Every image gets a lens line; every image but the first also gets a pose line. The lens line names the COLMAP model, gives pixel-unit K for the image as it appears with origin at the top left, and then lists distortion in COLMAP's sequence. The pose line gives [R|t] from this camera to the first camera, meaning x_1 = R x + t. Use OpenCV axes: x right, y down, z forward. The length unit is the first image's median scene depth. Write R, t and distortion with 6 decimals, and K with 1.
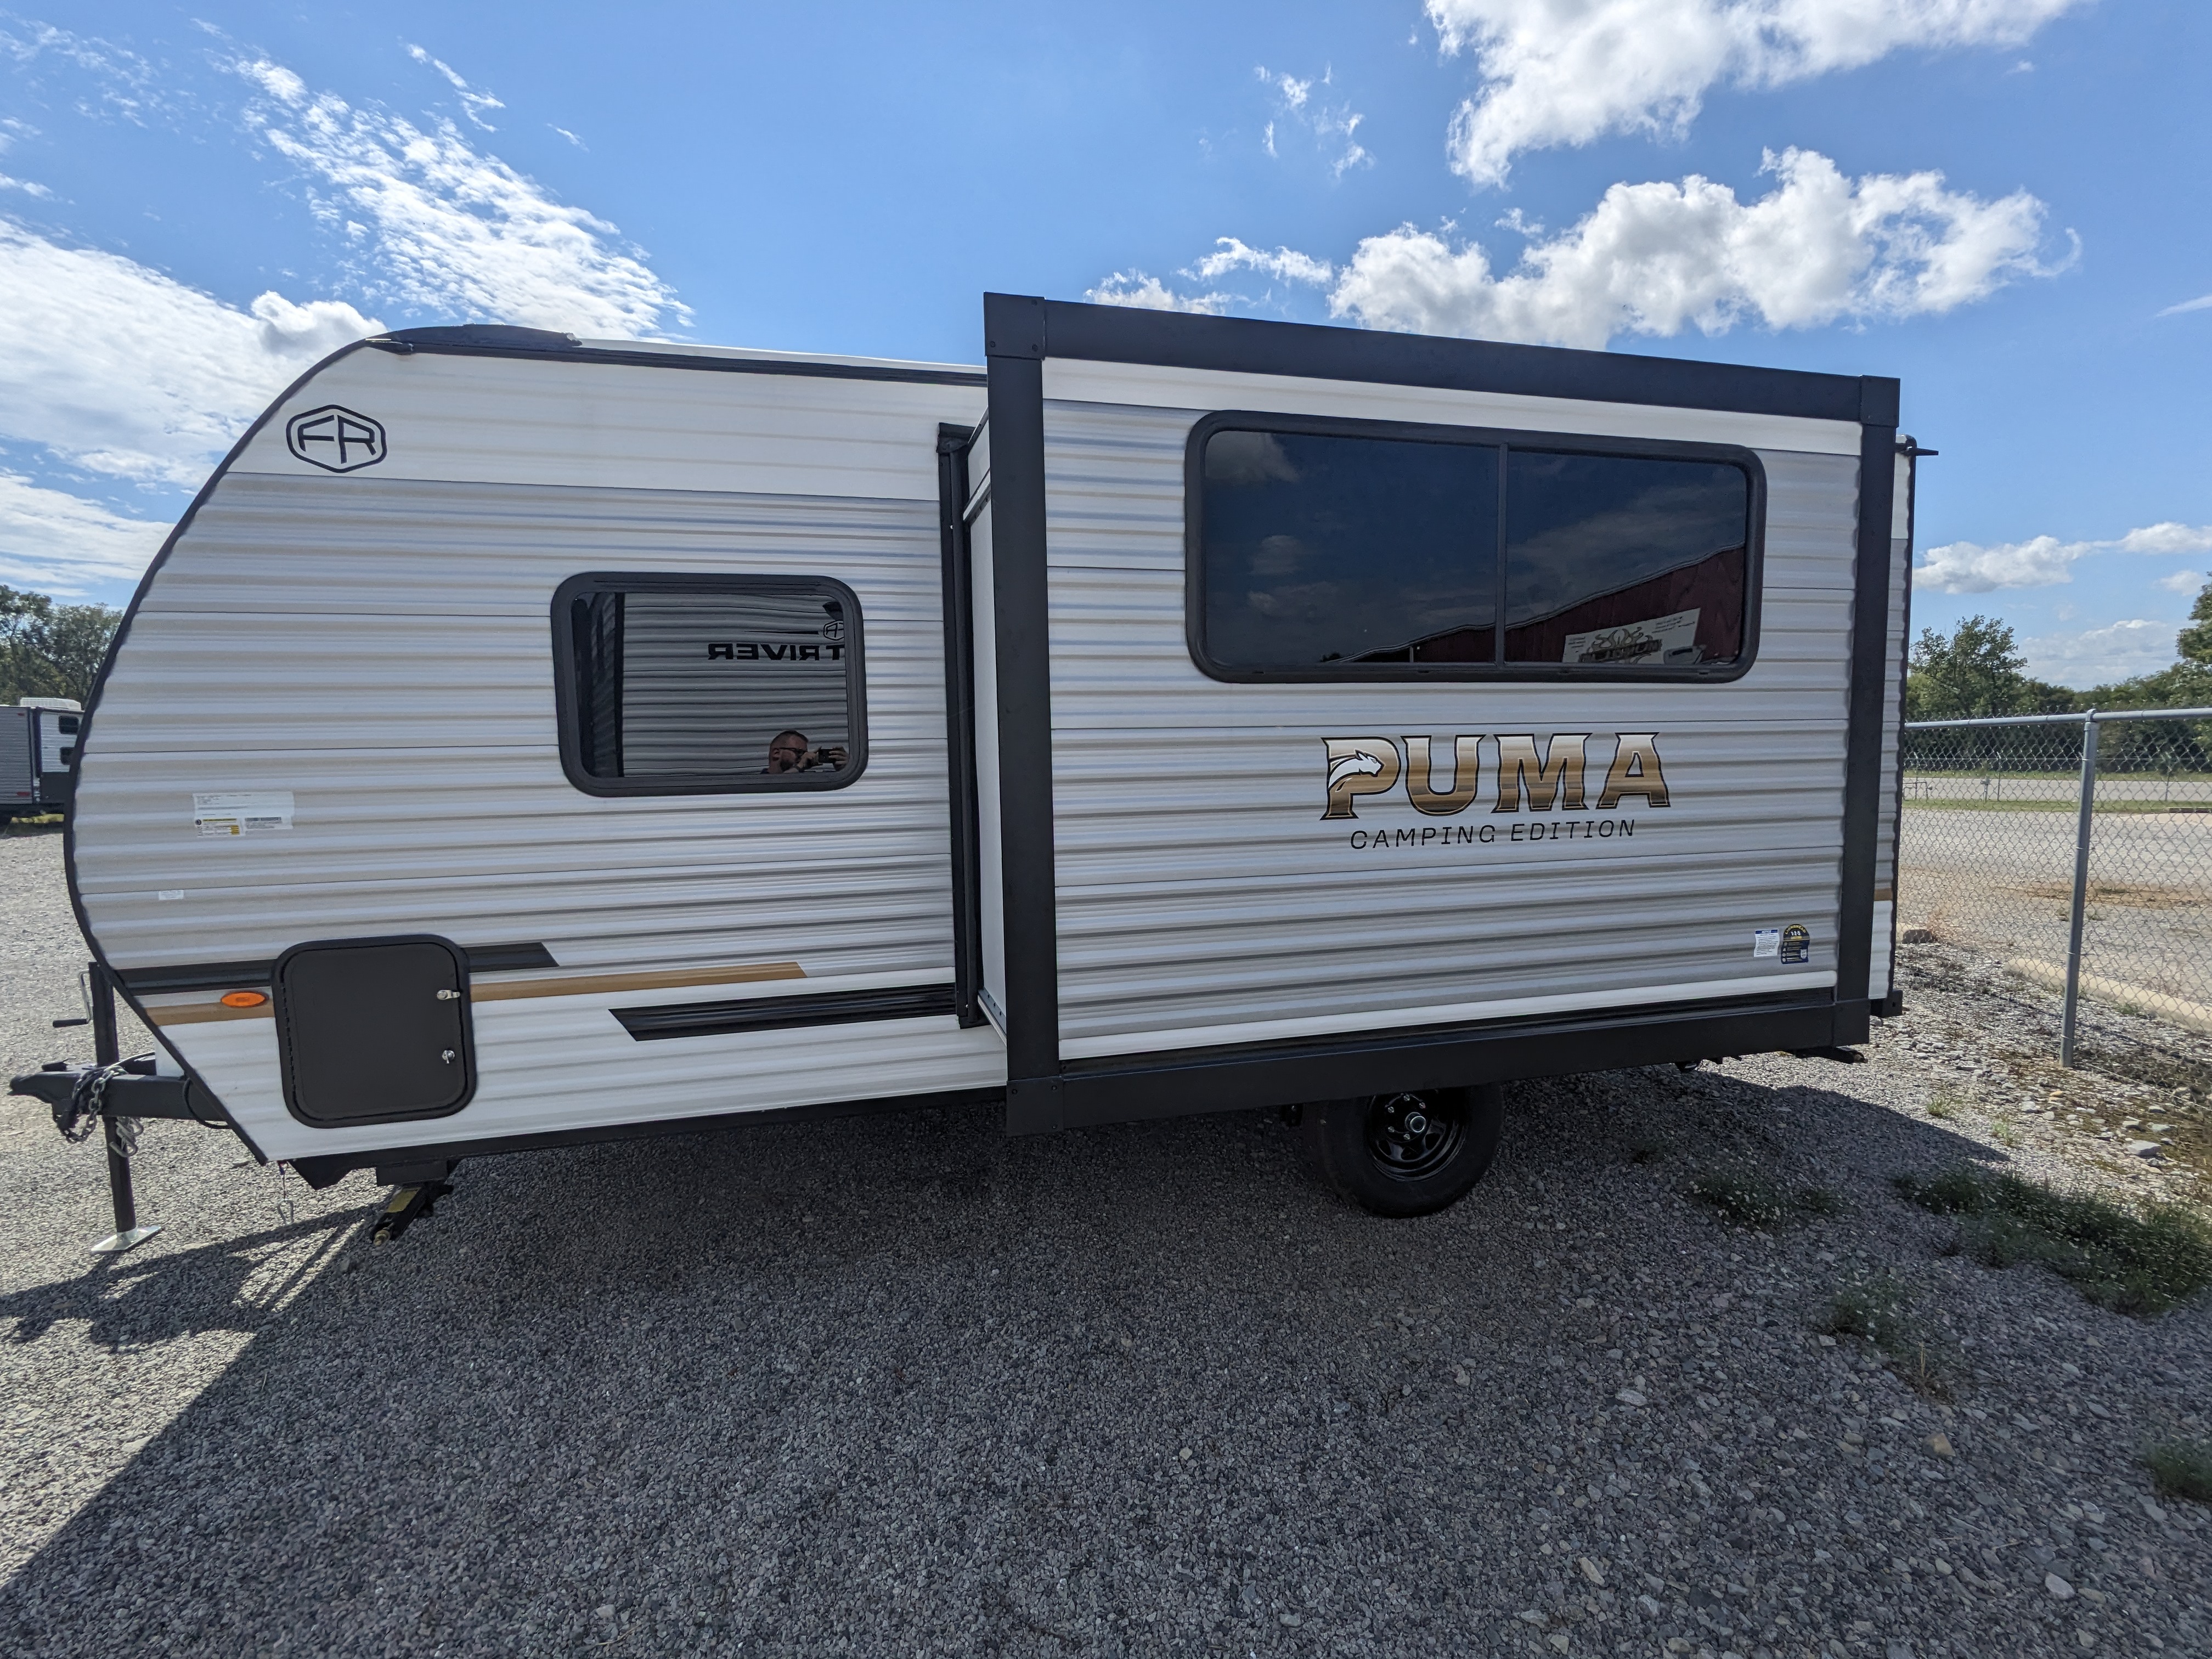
lens RADIAL K [[1063.0, 0, 1096.4], [0, 1063.0, 839.7], [0, 0, 1]] dist [-0.000177, 0.001146]
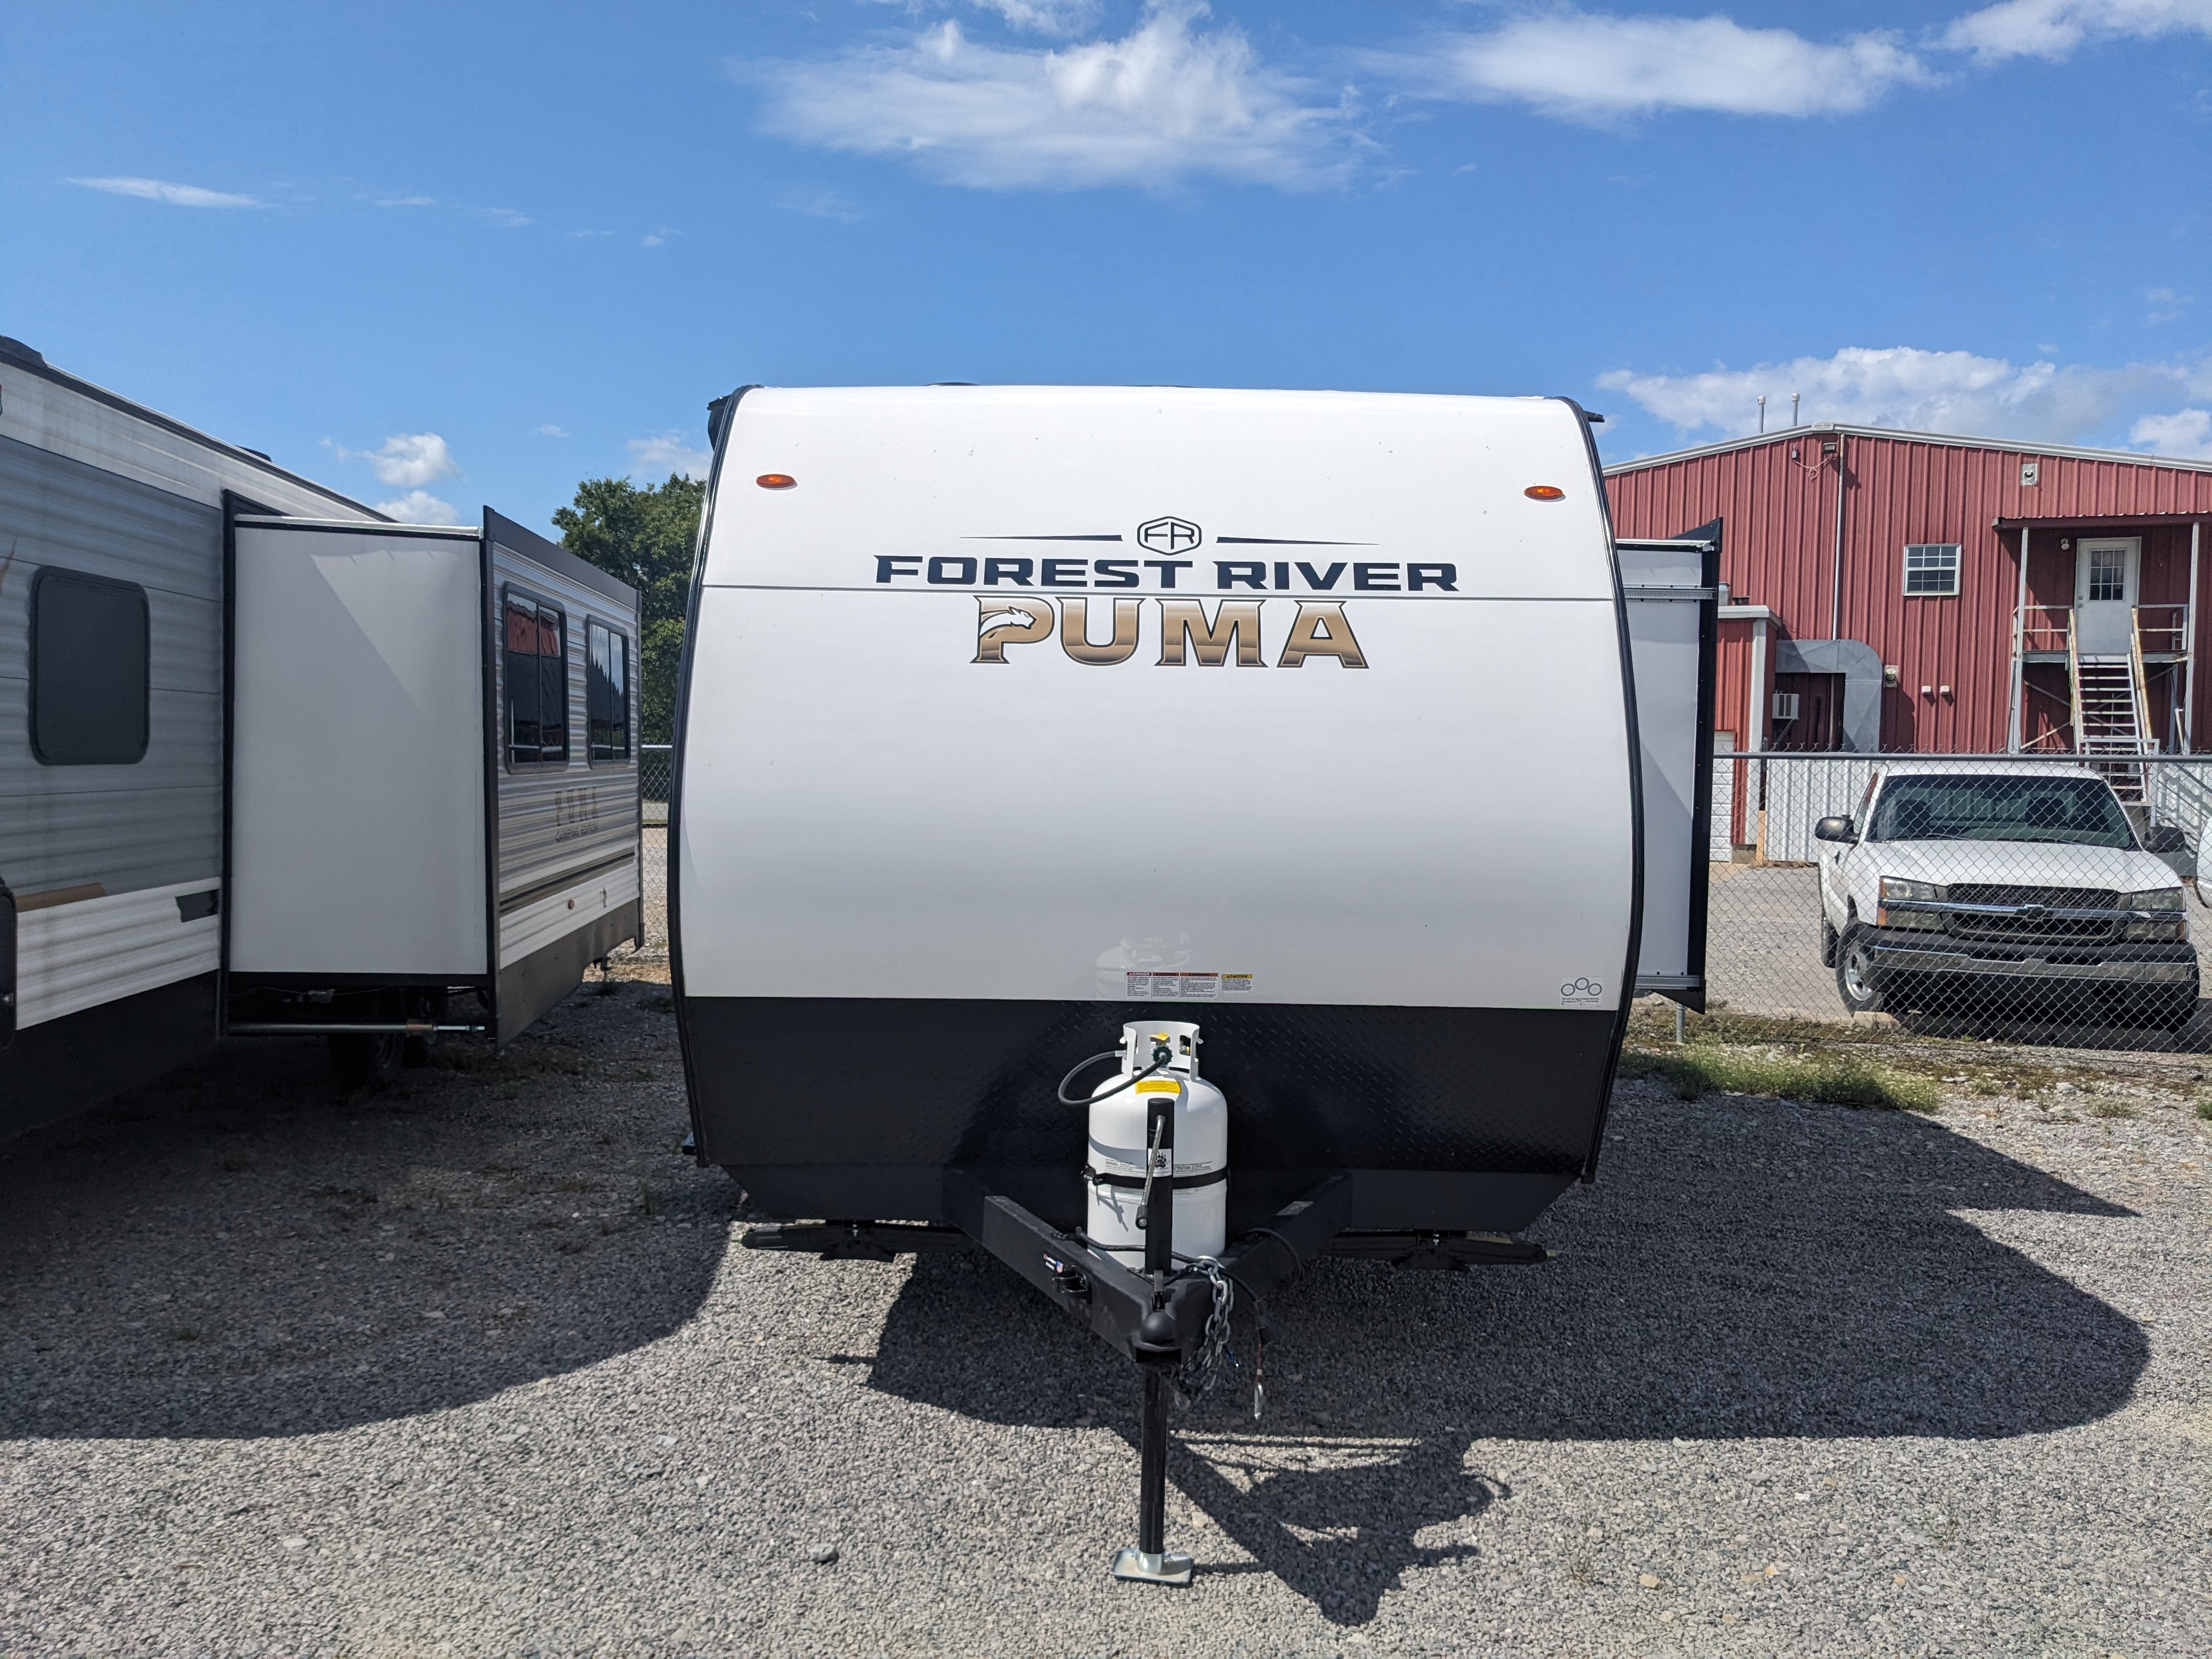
lens RADIAL K [[1742.5, 0, 1106.0], [0, 1742.5, 829.5], [0, 0, 1]] dist [0.054488, -0.073122]
pose [[0.263238, -0.025796, 0.964386, -2.433741], [0.065472, 0.997815, 0.008819, -0.069788], [-0.962507, 0.060819, 0.264352, 0.957922]]
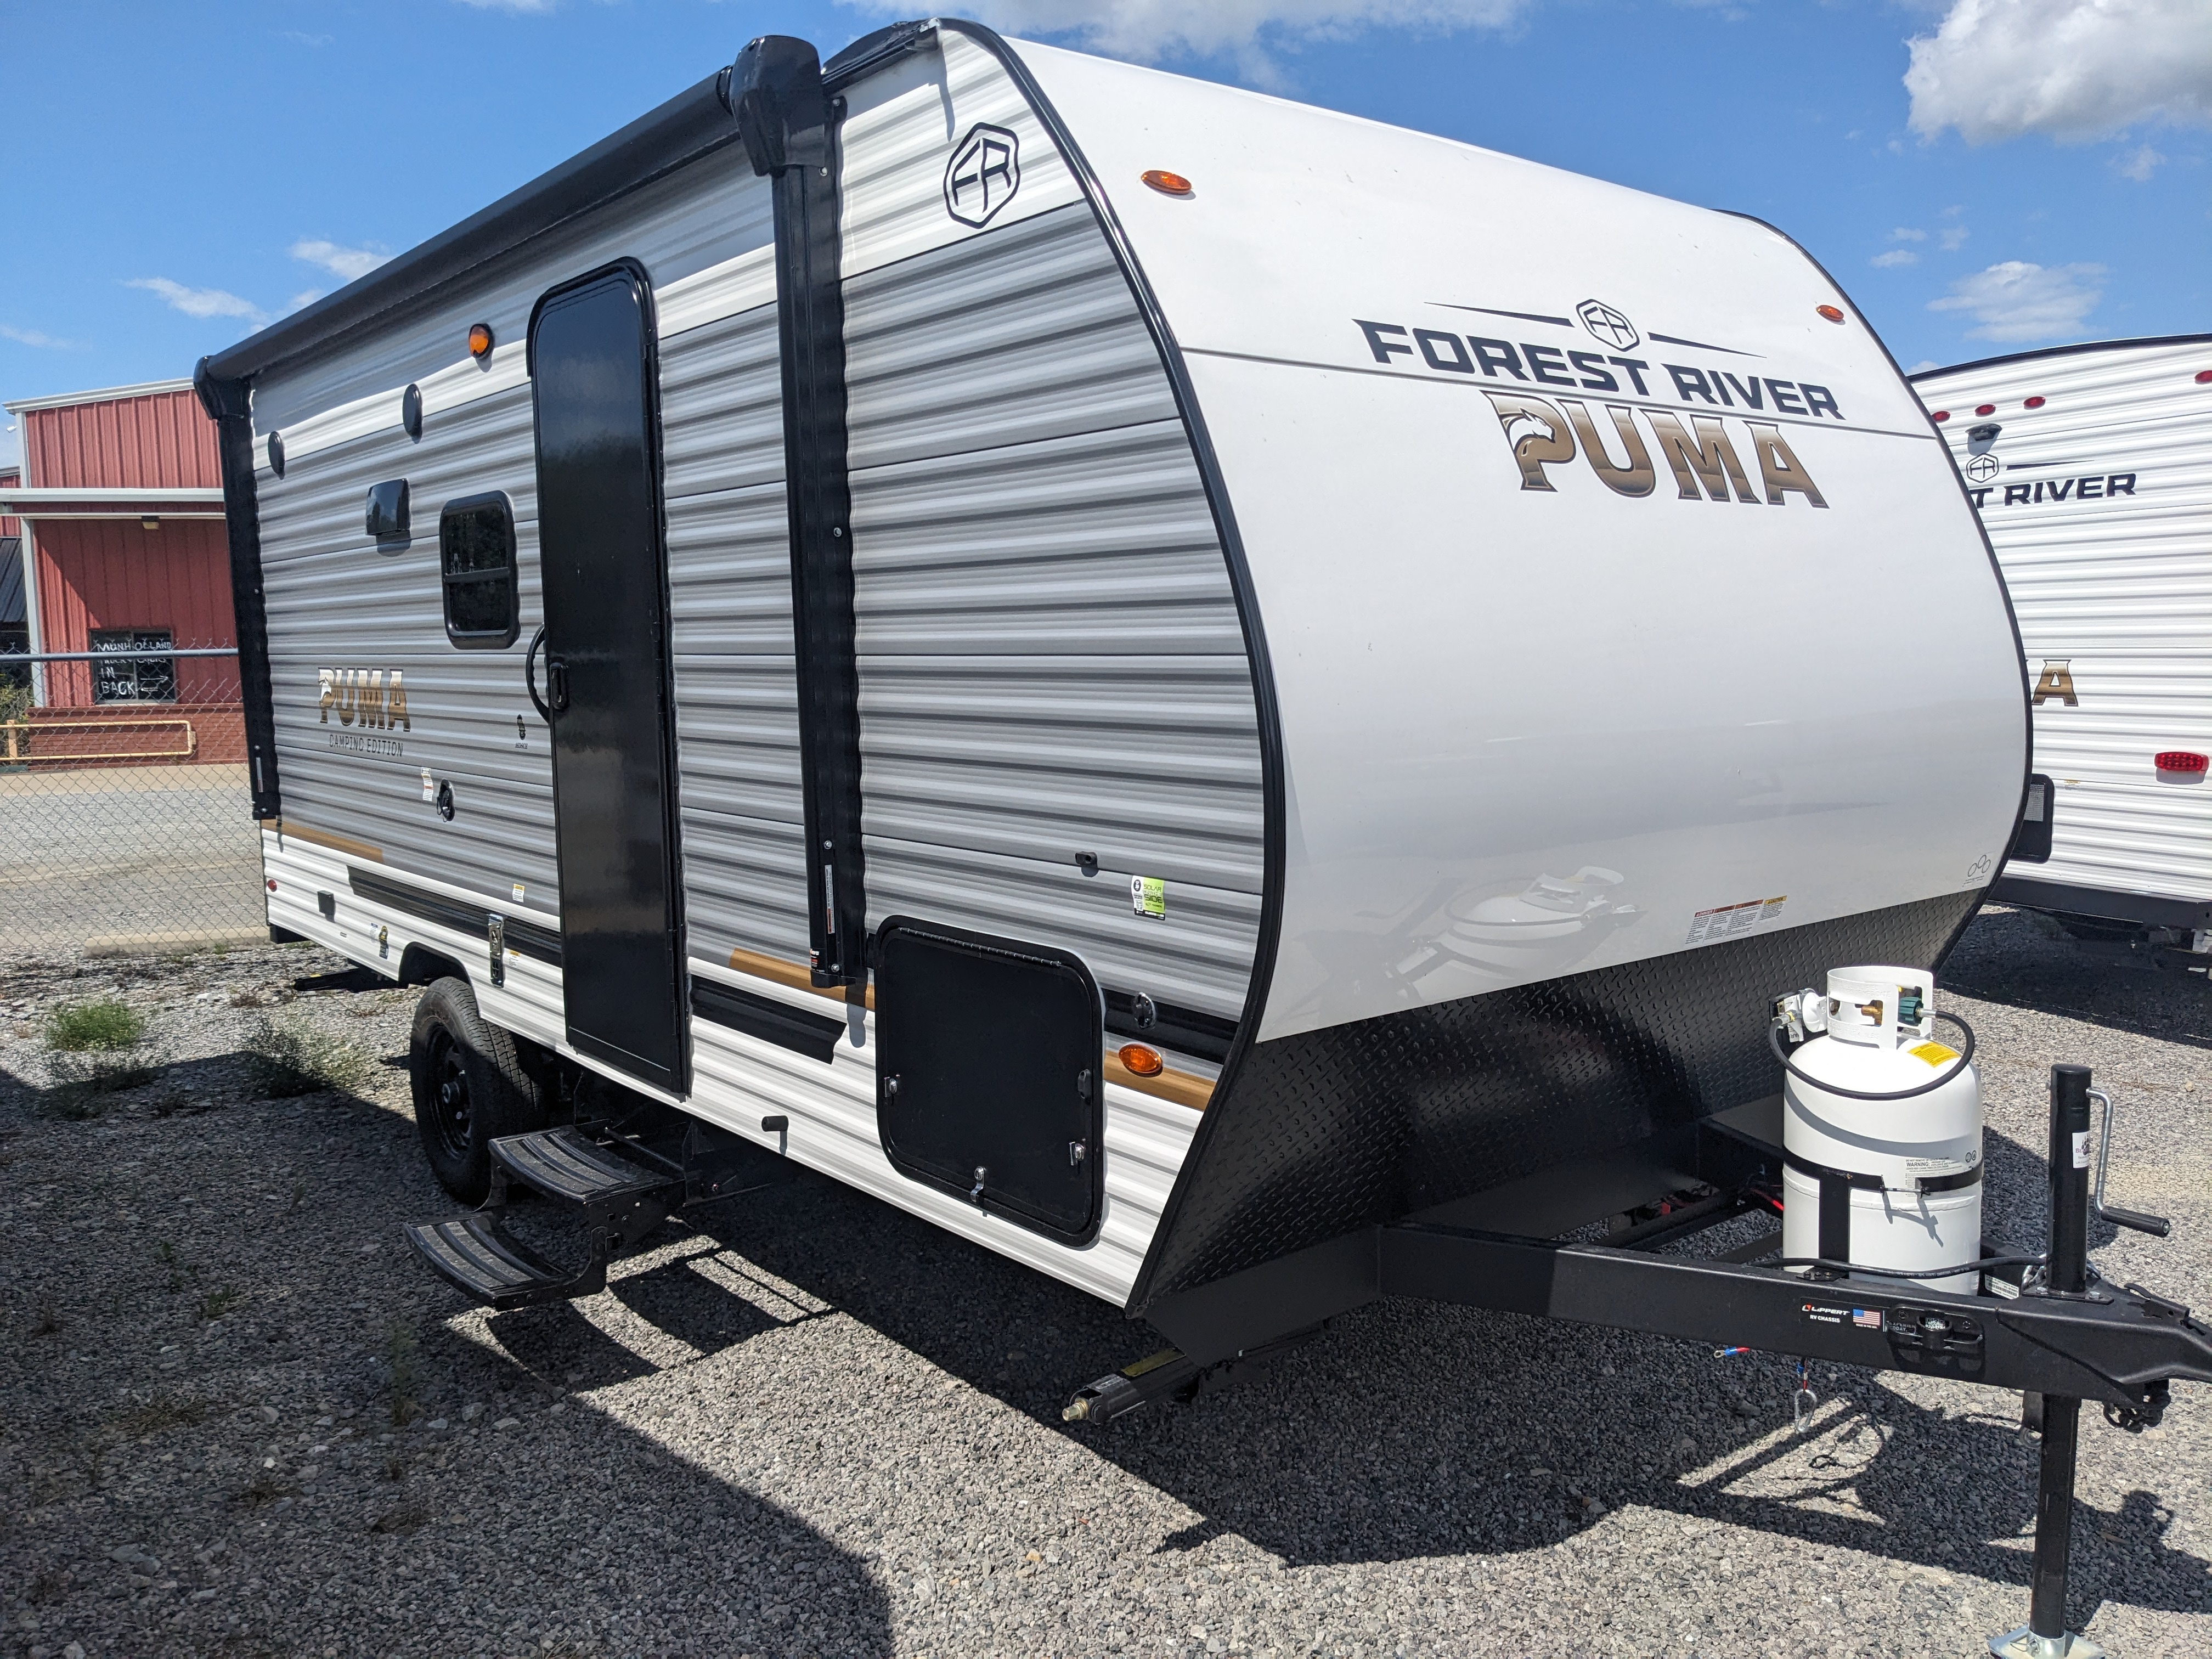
lens RADIAL K [[1742.5, 0, 1106.0], [0, 1742.5, 829.5], [0, 0, 1]] dist [0.054488, -0.073122]
pose [[-0.403351, -0.075487, 0.911926, -1.856939], [0.106019, 0.986024, 0.128514, -0.169640], [-0.908883, 0.148518, -0.389711, 2.124643]]
